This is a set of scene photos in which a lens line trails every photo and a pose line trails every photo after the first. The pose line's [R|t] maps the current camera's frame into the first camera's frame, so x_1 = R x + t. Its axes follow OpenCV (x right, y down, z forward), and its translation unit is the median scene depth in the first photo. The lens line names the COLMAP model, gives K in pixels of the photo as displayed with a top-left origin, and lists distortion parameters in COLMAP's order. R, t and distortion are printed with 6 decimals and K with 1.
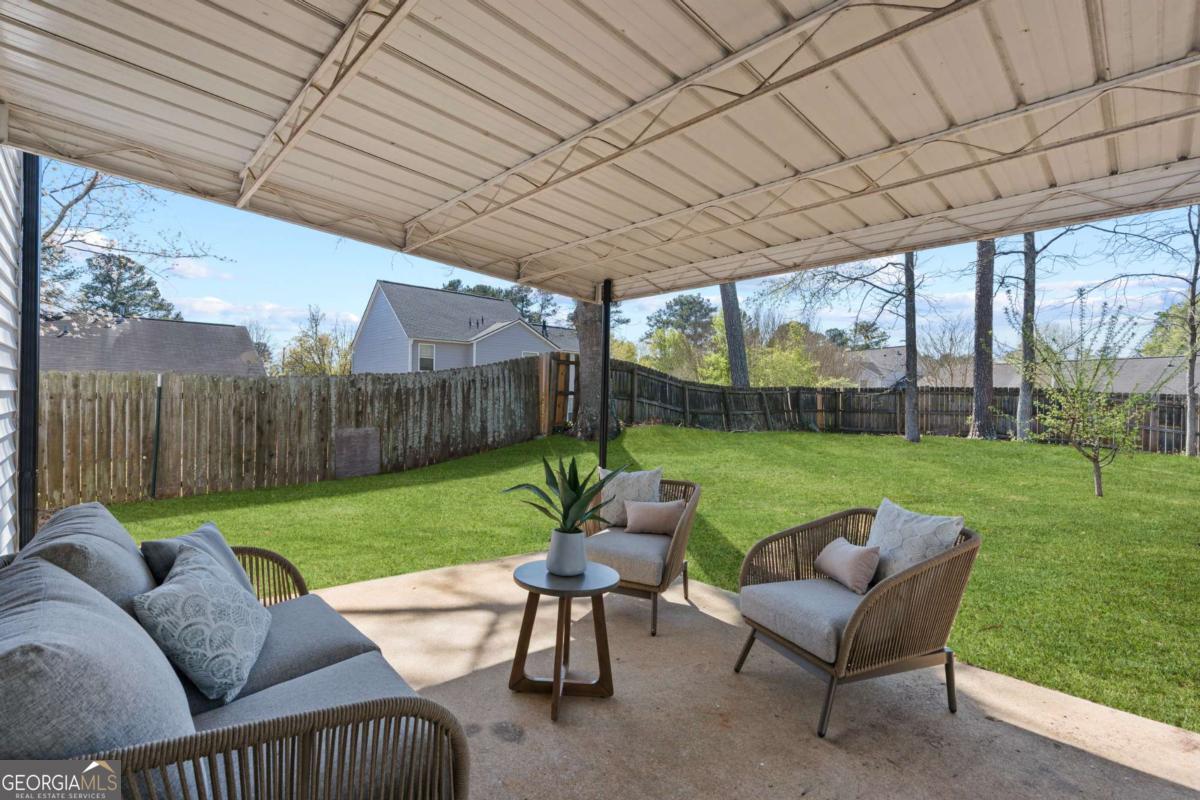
lens RADIAL K [[555.9, 0, 598.2], [0, 555.9, 403.1], [0, 0, 1]] dist [-0.003270, 0.001335]
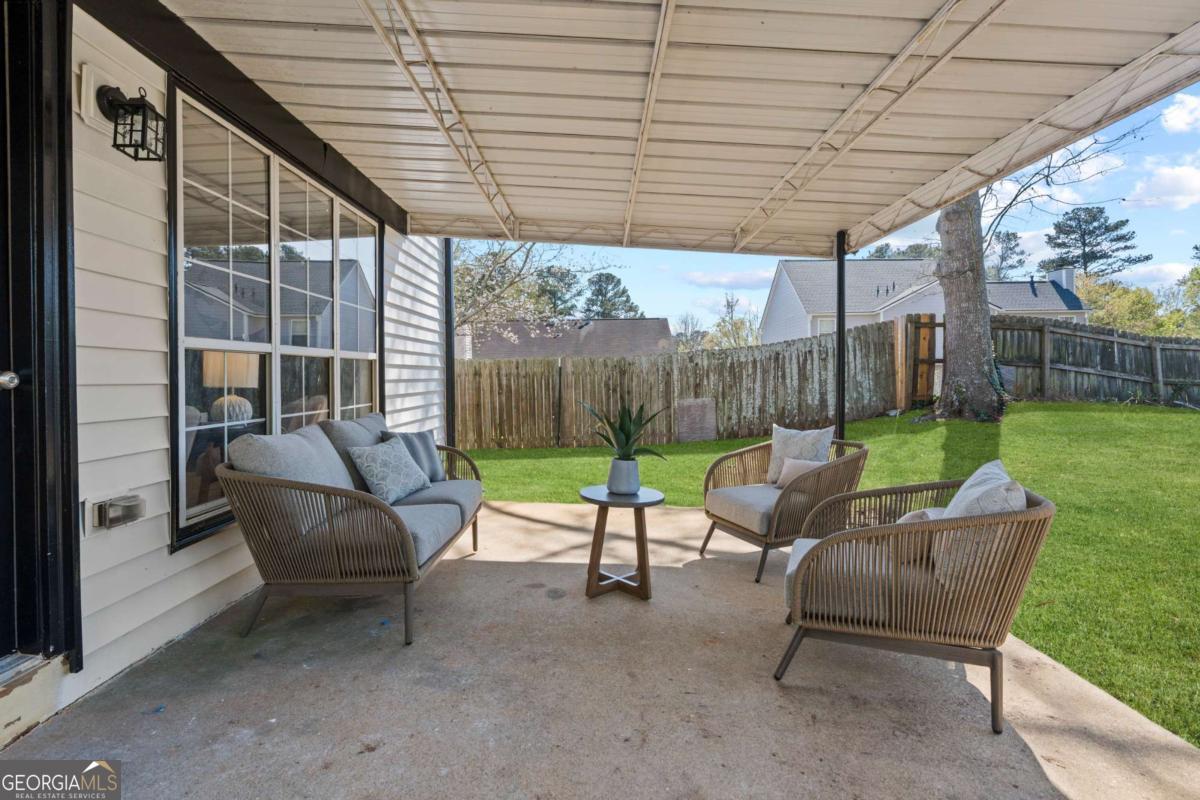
lens RADIAL K [[555.9, 0, 565.9], [0, 555.9, 379.9], [0, 0, 1]] dist [-0.003270, 0.001335]
pose [[0.709108, -0.016436, -0.704909, 0.166566], [0.012386, 0.999864, -0.010854, 0.015118], [0.704991, -0.001034, 0.709215, 0.007665]]
